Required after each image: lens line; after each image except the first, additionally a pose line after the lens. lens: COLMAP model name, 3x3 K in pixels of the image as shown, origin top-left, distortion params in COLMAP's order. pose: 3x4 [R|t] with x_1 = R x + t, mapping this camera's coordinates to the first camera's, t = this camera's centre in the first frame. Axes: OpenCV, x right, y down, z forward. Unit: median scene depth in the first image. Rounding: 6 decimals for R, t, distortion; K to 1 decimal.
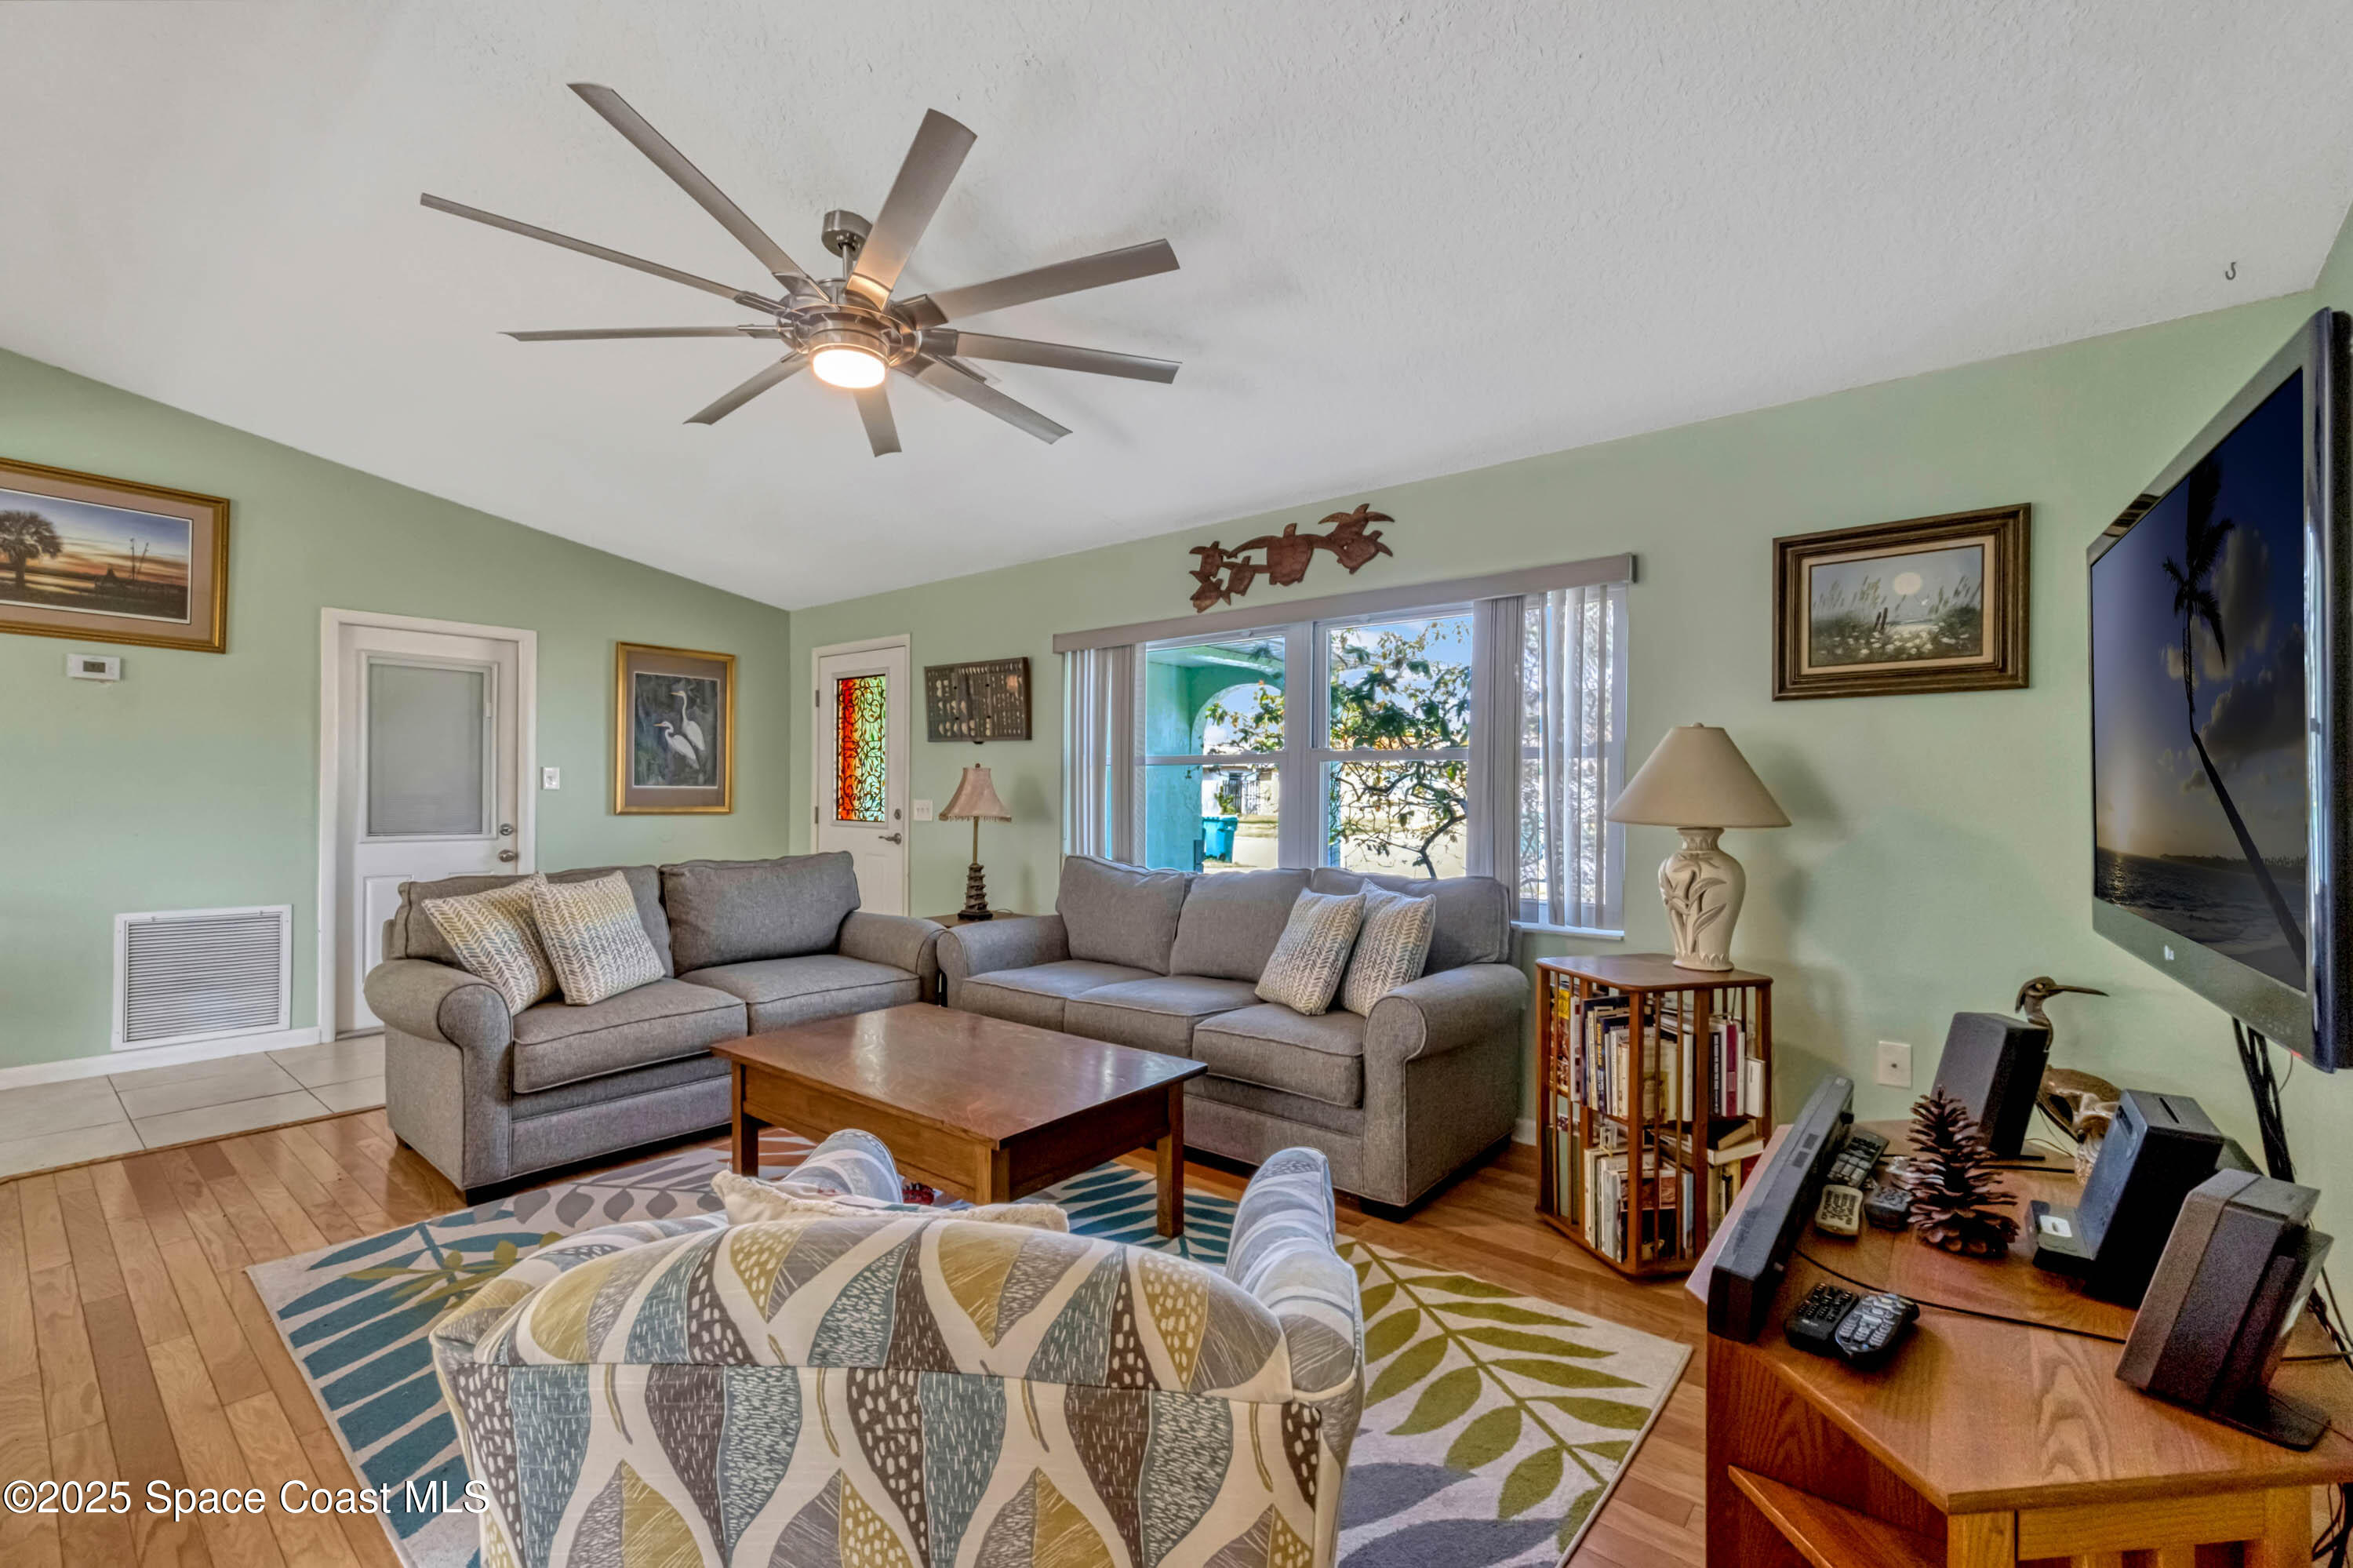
lens RADIAL K [[1034.3, 0, 1176.5], [0, 1034.3, 784.0], [0, 0, 1]] dist [0.016498, -0.000198]
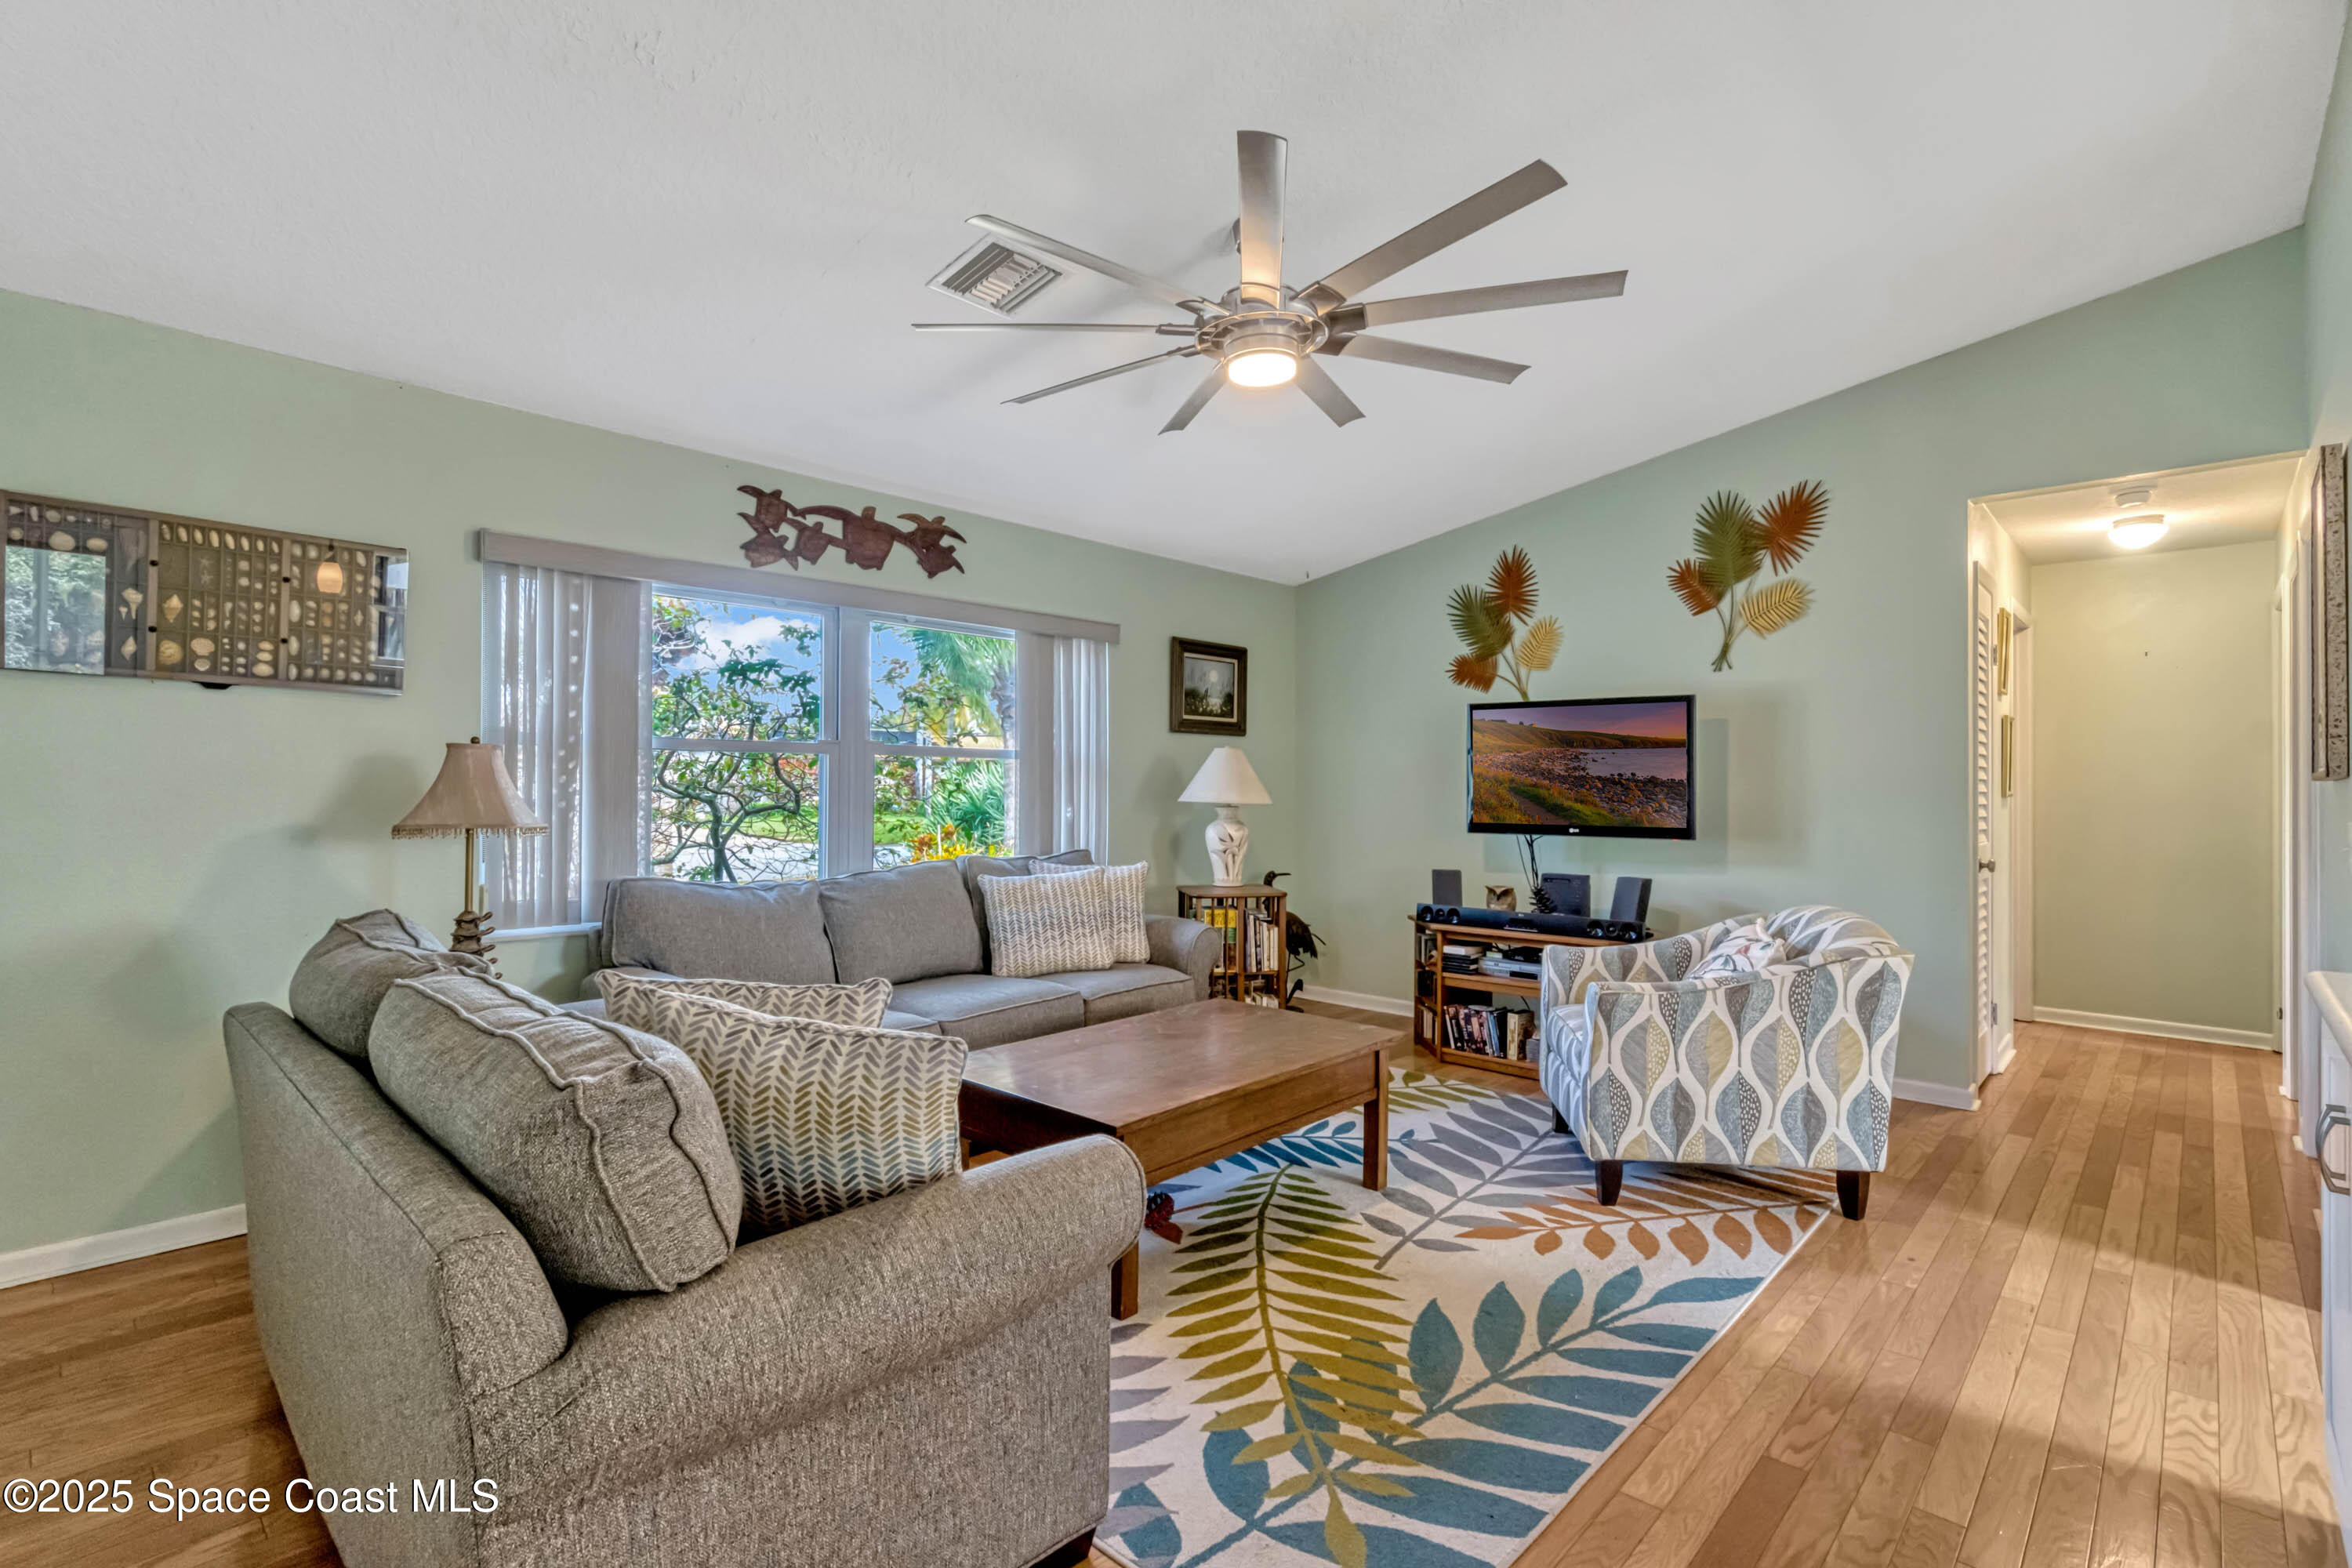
lens RADIAL K [[1105.5, 0, 1176.0], [0, 1105.5, 784.0], [0, 0, 1]] dist [-0.000237, -0.000296]
pose [[0.038719, 0.001578, 0.999249, -0.897932], [-0.007372, 0.999972, -0.001294, 0.004922], [-0.999223, -0.007317, 0.038730, 0.674277]]
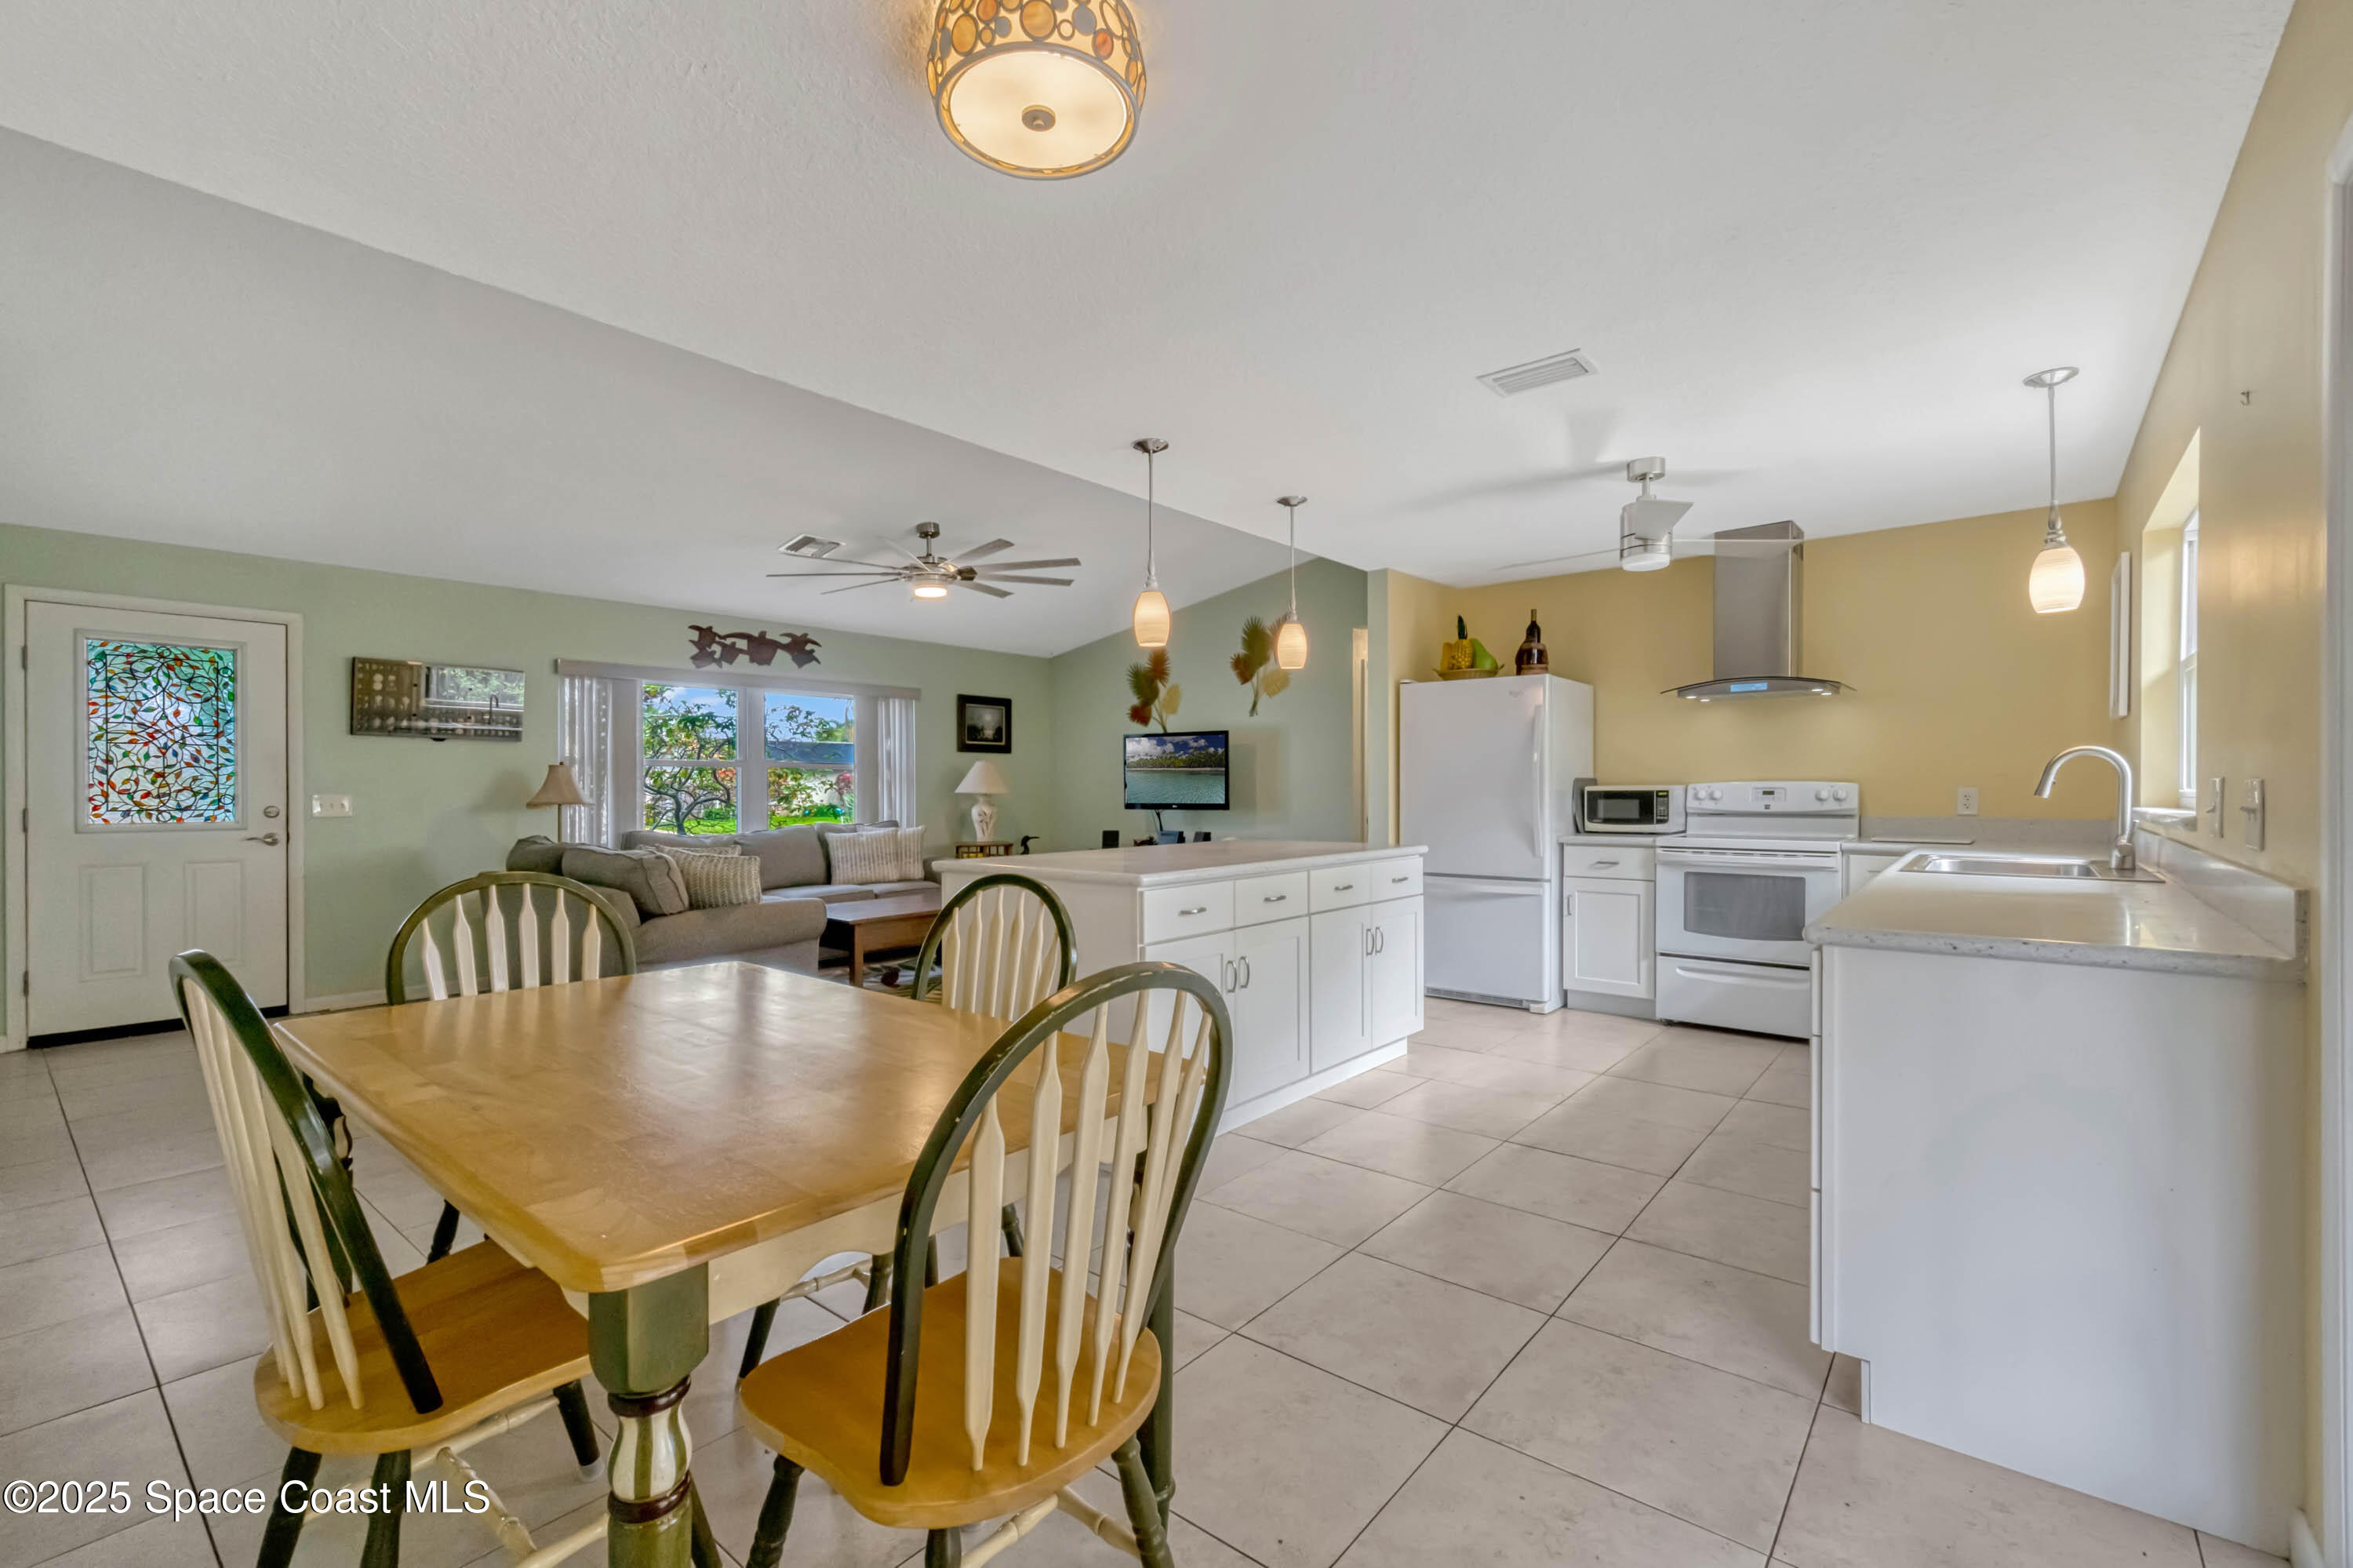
lens RADIAL K [[1021.2, 0, 1180.5], [0, 1021.2, 788.9], [0, 0, 1]] dist [-0.005453, -0.000393]
pose [[-0.026675, -0.000870, 0.999644, -1.619912], [0.002543, 0.999996, 0.000938, 0.014786], [-0.999641, 0.002567, -0.026673, 0.344214]]
